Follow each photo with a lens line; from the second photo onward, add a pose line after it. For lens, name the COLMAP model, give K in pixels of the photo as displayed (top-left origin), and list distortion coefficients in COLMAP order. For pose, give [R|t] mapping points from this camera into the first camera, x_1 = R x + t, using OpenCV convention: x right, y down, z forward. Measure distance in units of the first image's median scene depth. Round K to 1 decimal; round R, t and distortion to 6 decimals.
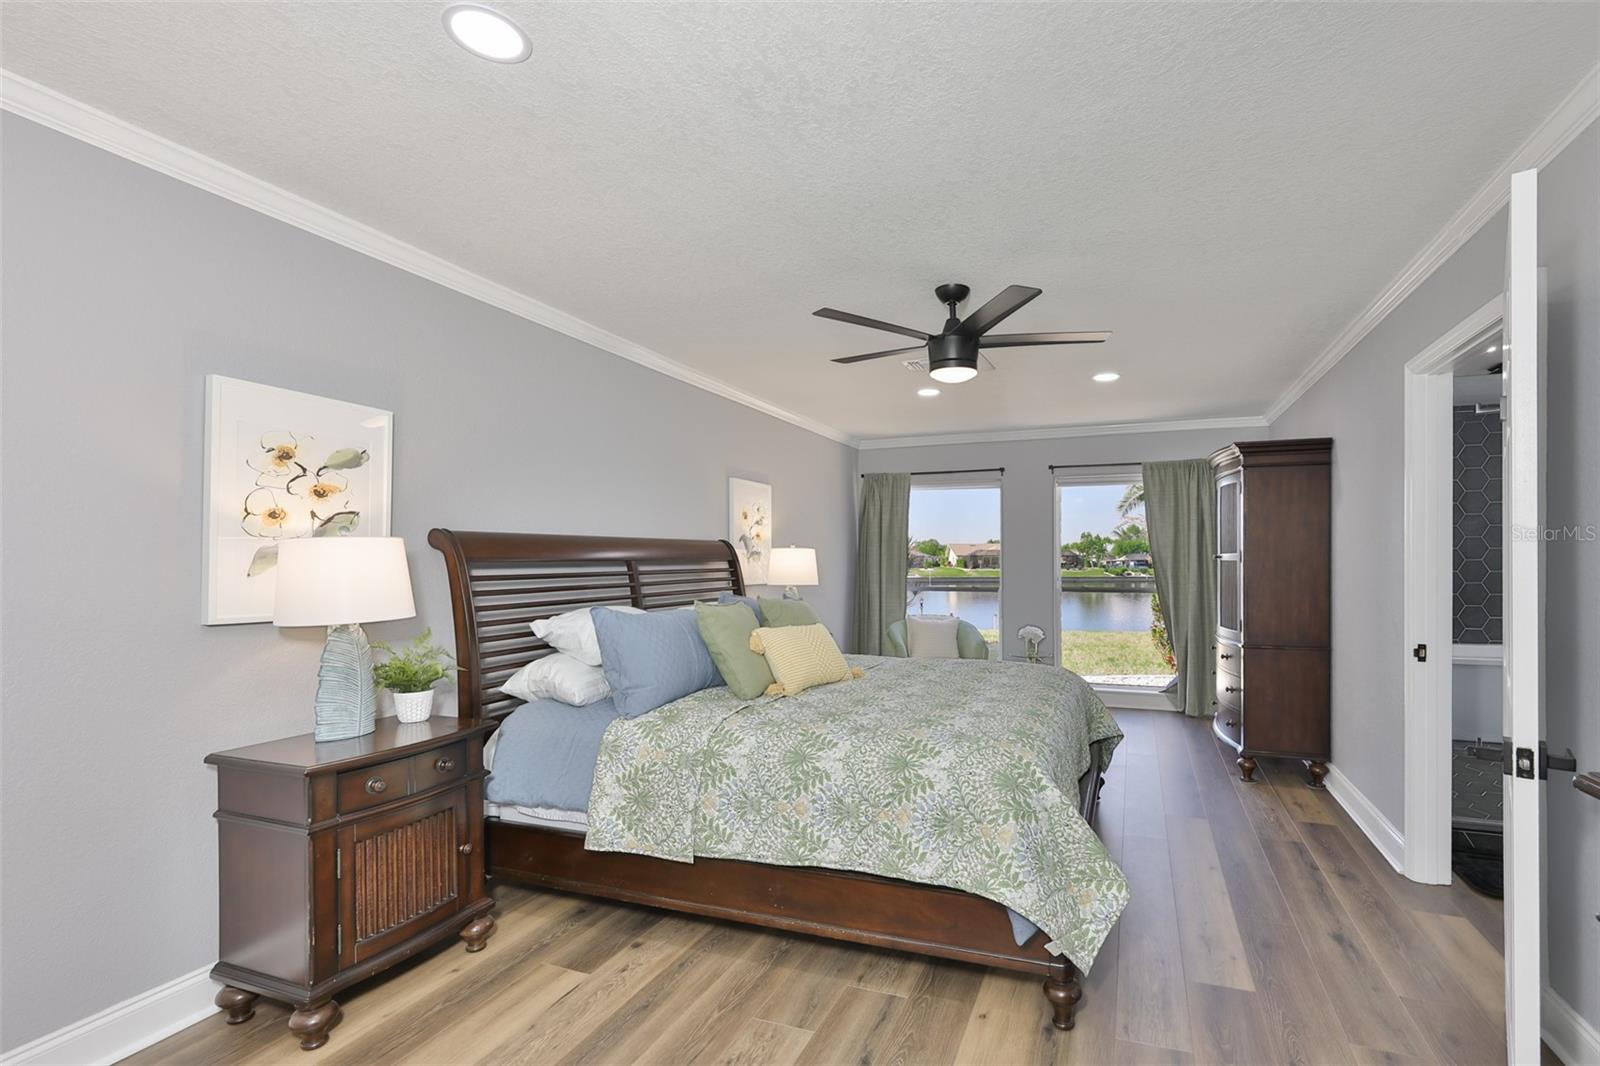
lens RADIAL K [[808.5, 0, 802.4], [0, 808.5, 560.3], [0, 0, 1]] dist [-0.006343, 0.000343]
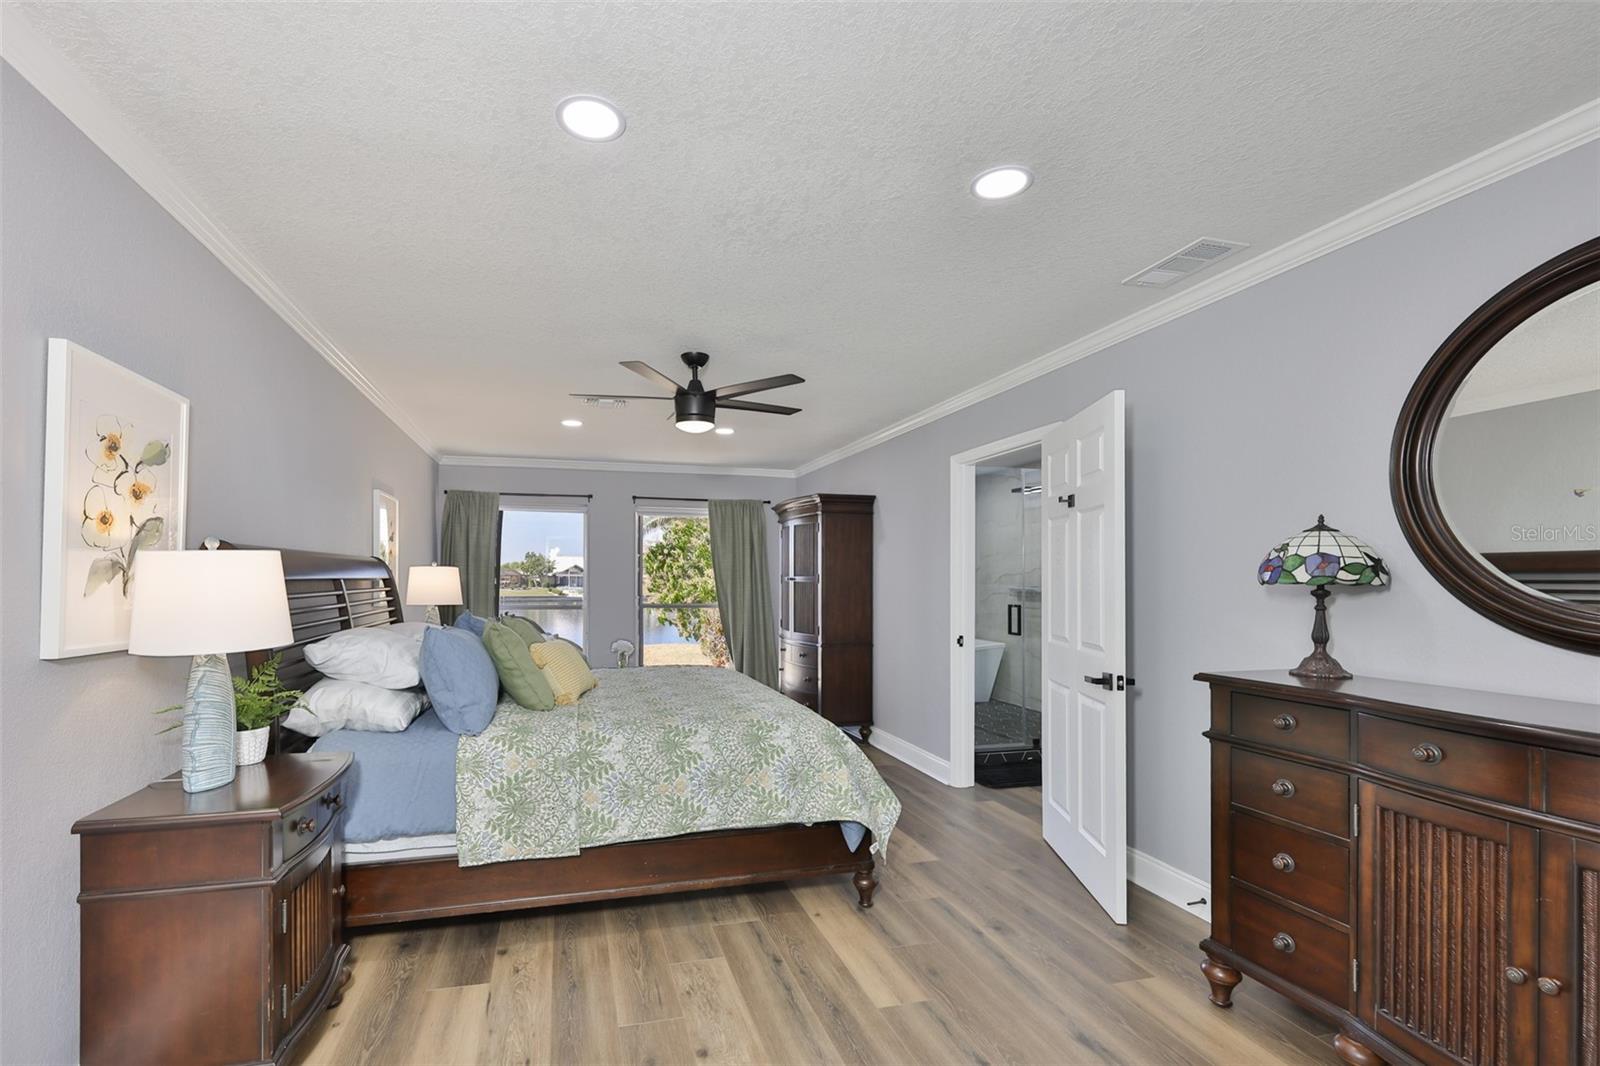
lens RADIAL K [[808.5, 0, 802.4], [0, 808.5, 560.3], [0, 0, 1]] dist [-0.006343, 0.000343]
pose [[0.779989, 0.021589, 0.625421, -0.582310], [-0.006365, 0.999627, -0.026568, 0.000947], [-0.625761, 0.016742, 0.779835, -0.053959]]
